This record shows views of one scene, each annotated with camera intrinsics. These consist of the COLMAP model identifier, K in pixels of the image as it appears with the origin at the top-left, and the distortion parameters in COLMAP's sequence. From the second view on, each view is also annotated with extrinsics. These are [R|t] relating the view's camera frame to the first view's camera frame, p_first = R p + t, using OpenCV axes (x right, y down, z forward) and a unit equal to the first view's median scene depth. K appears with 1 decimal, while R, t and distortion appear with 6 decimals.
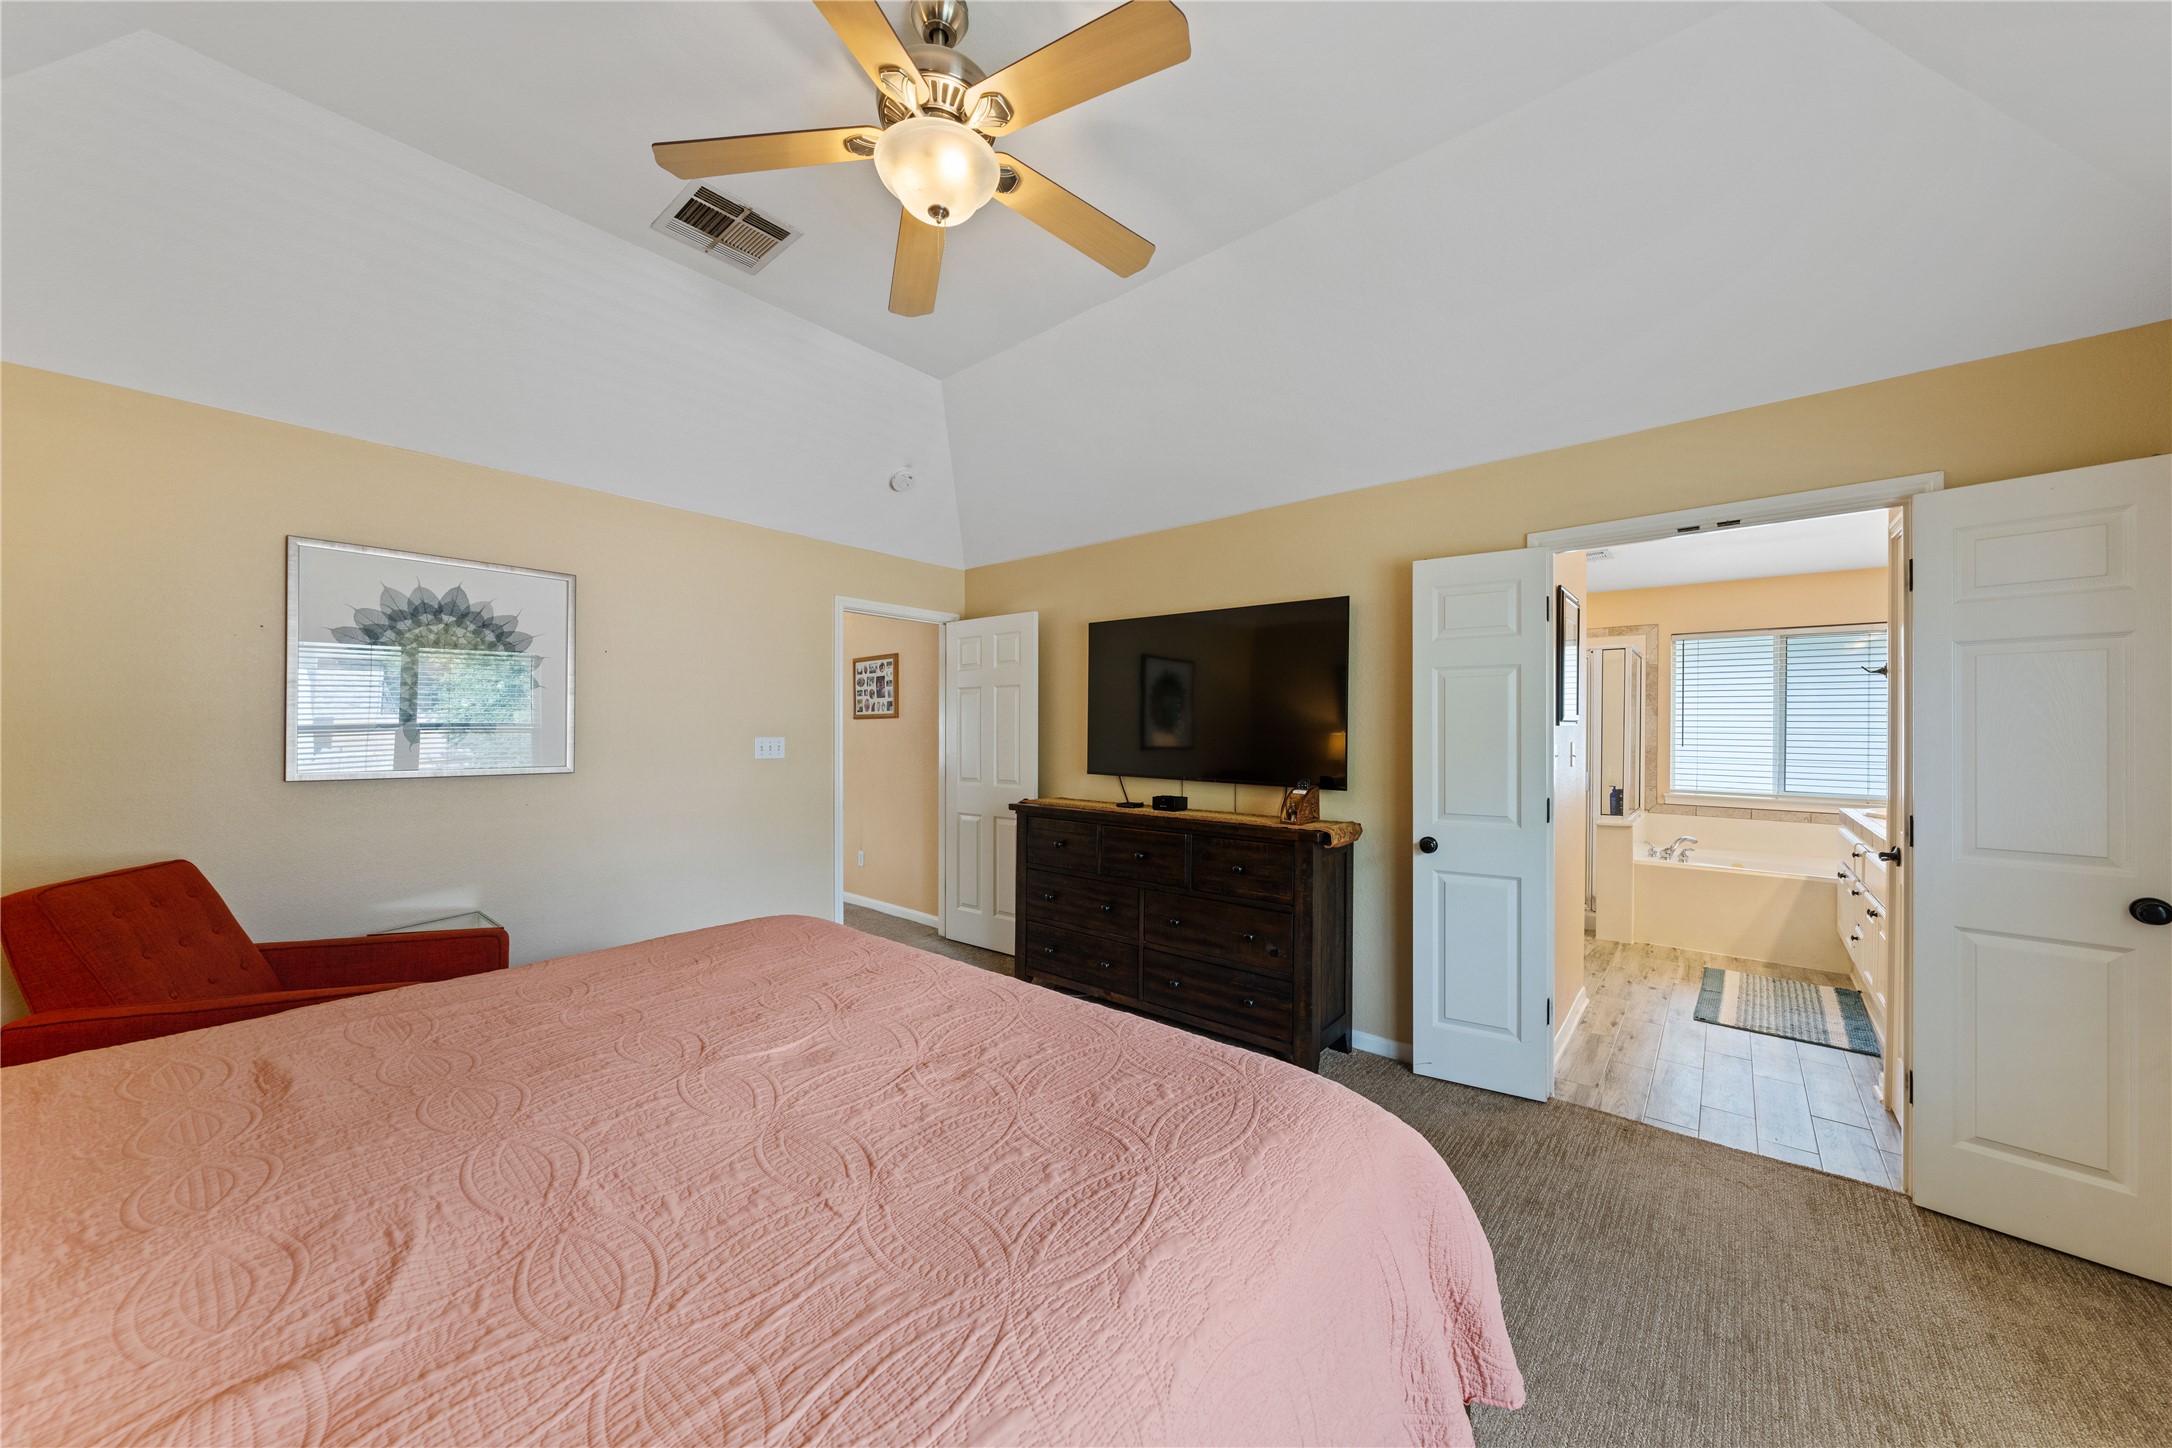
lens RADIAL K [[744.8, 0, 1082.3], [0, 744.8, 730.9], [0, 0, 1]] dist [0.000299, 0.000015]
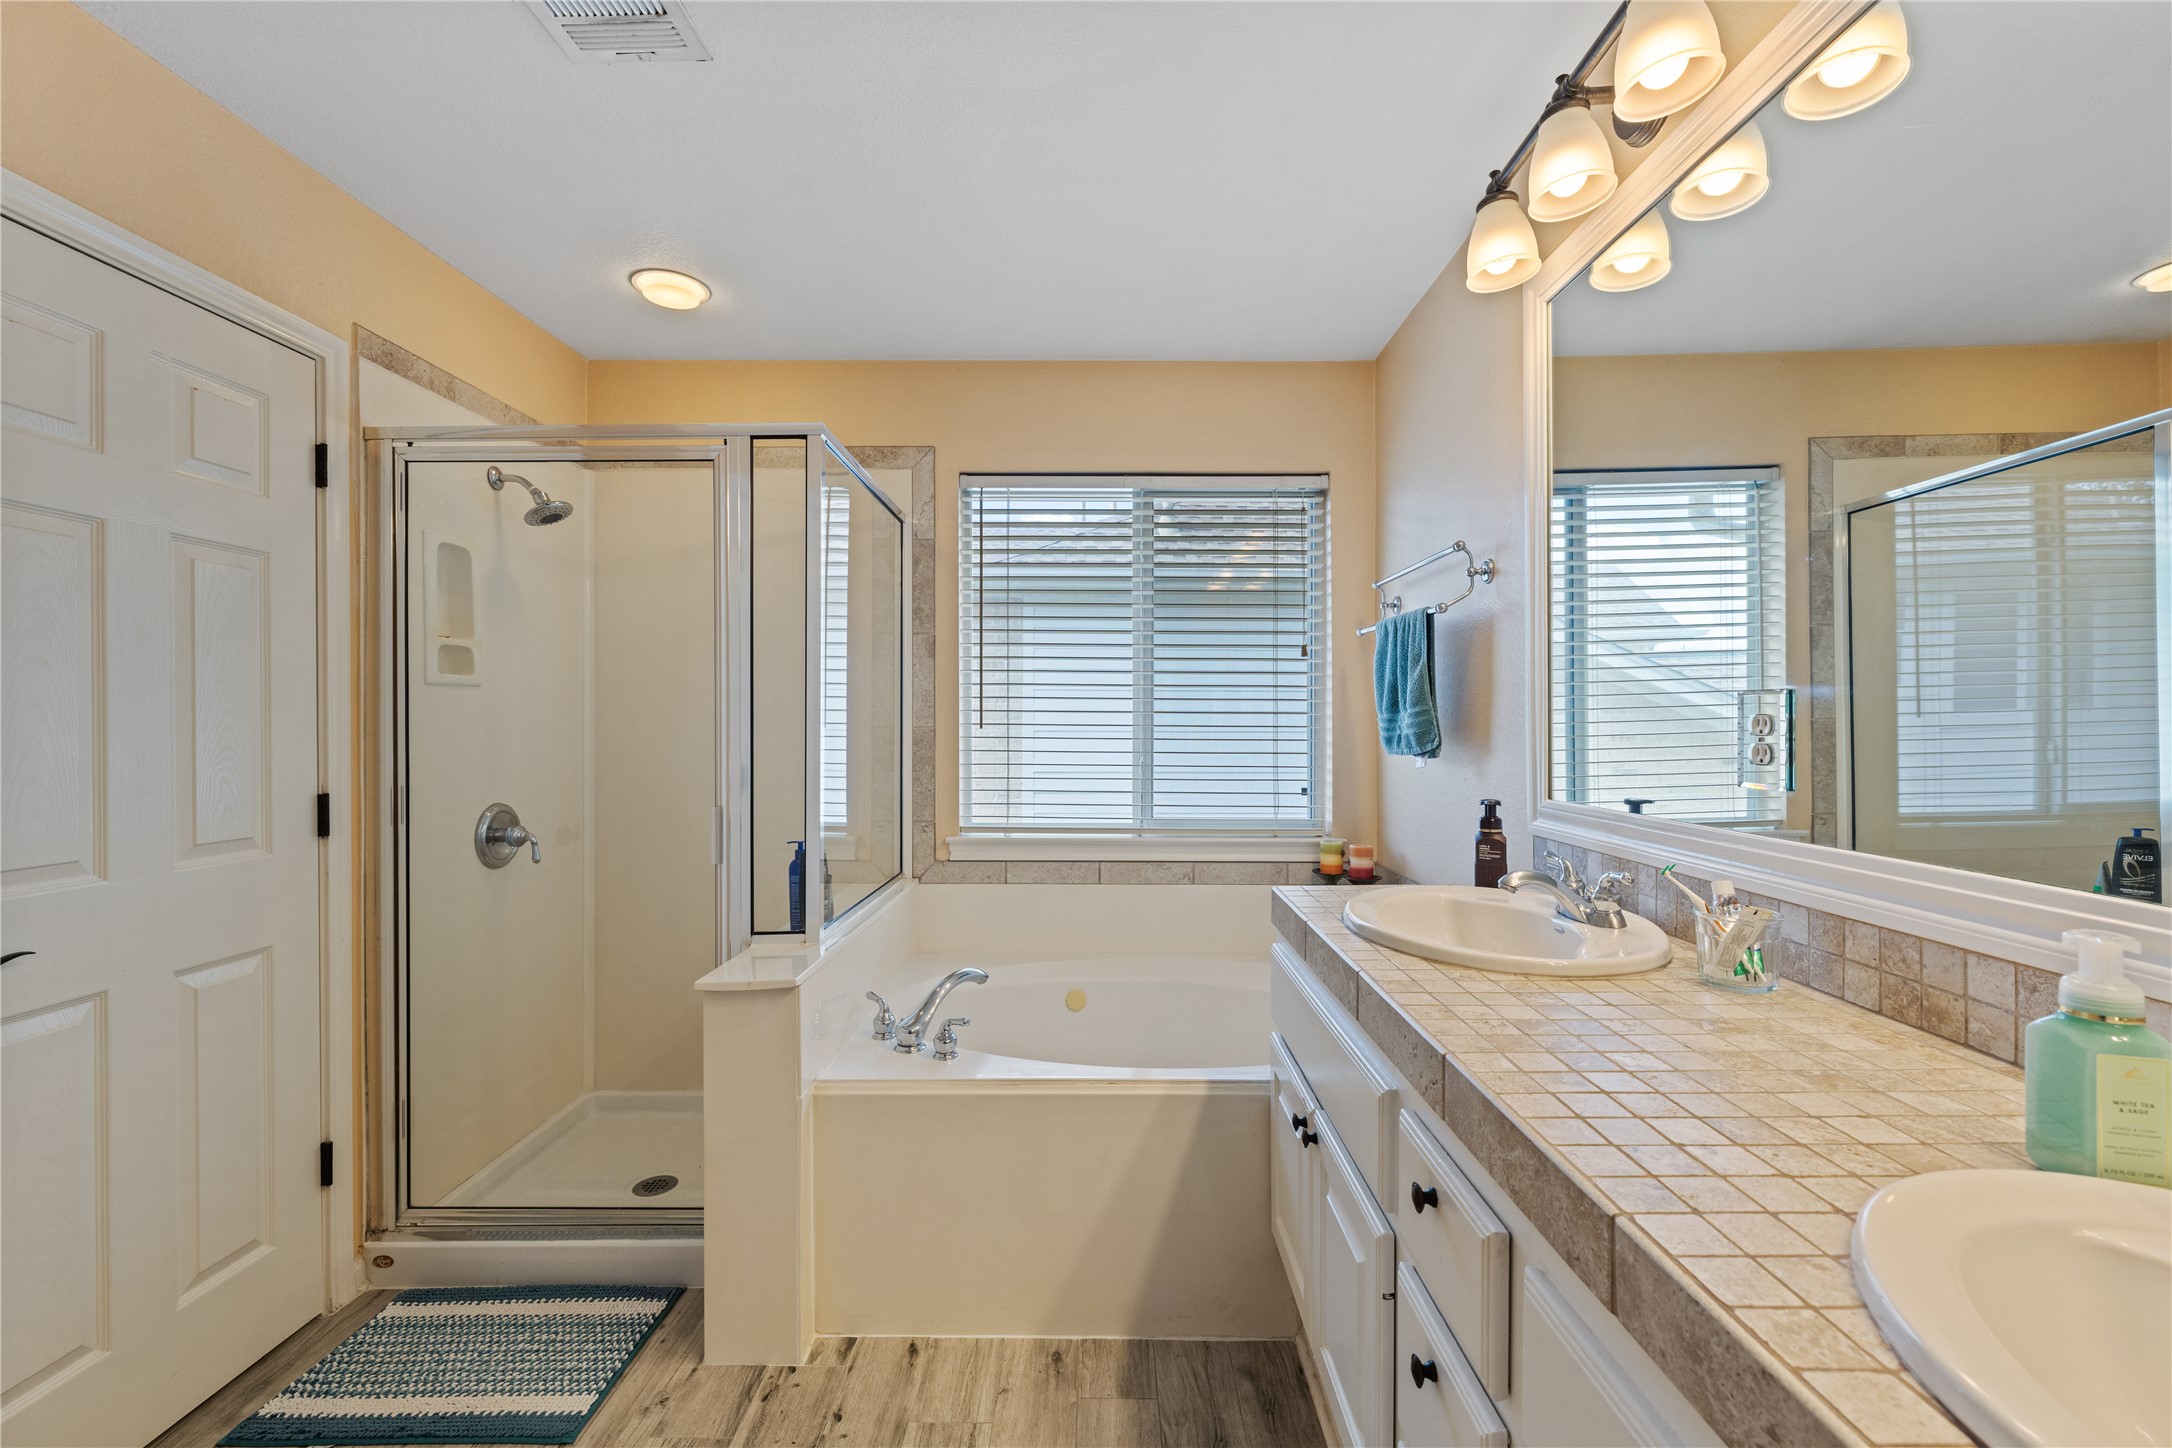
lens RADIAL K [[931.3, 0, 1086.0], [0, 931.3, 724.0], [0, 0, 1]] dist [-0.001282, -0.000139]
pose [[0.765302, -0.010802, 0.643581, 0.523862], [0.009701, 0.999939, 0.005247, 0.016992], [-0.643598, 0.002228, 0.765360, 0.565776]]
